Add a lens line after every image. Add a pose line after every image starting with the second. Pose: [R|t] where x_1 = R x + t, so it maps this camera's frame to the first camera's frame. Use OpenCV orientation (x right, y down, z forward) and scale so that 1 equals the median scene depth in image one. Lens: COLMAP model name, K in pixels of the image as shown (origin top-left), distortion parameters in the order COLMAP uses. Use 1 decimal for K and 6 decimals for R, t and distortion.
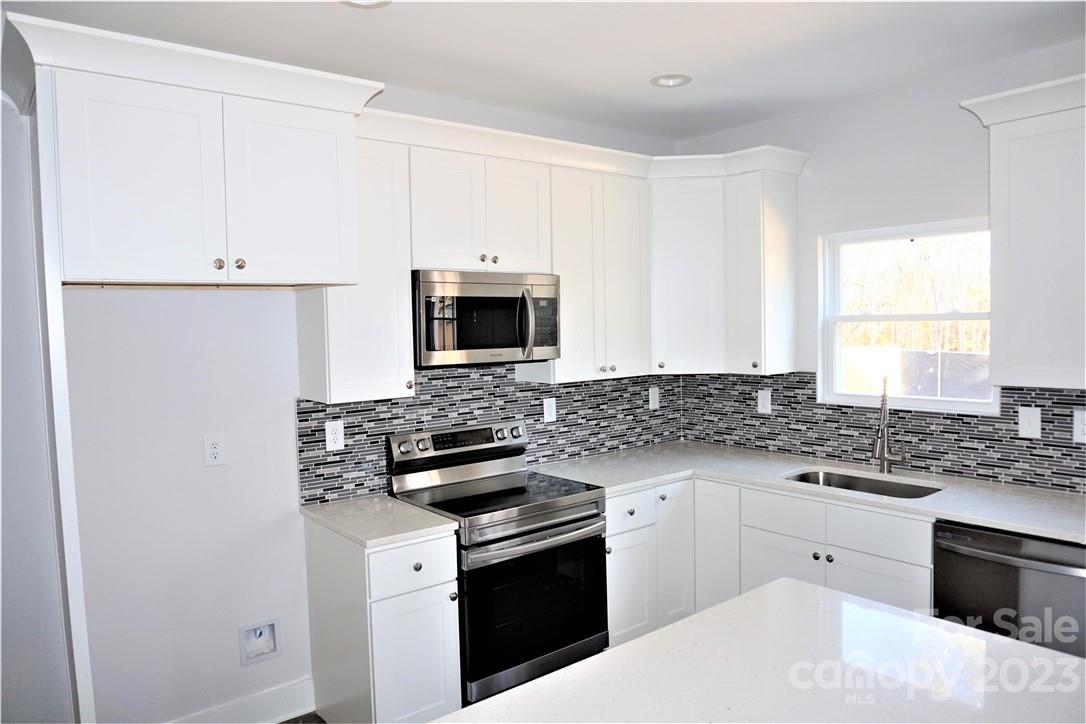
lens RADIAL K [[741.5, 0, 543.0], [0, 741.5, 362.0], [0, 0, 1]] dist [-0.063610, 0.043307]
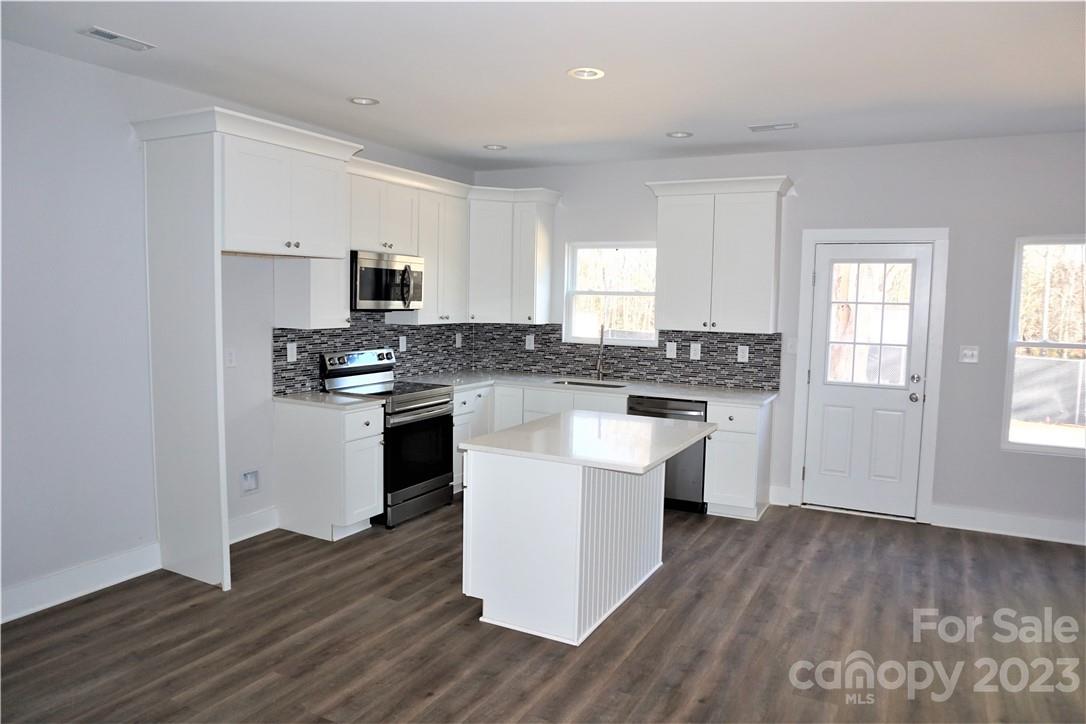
lens RADIAL K [[741.5, 0, 543.0], [0, 741.5, 362.0], [0, 0, 1]] dist [-0.063610, 0.043307]
pose [[0.916112, 0.007524, 0.400851, -0.383109], [-0.021189, 0.999335, 0.029669, 0.056958], [-0.400361, -0.035674, 0.915663, -0.591617]]
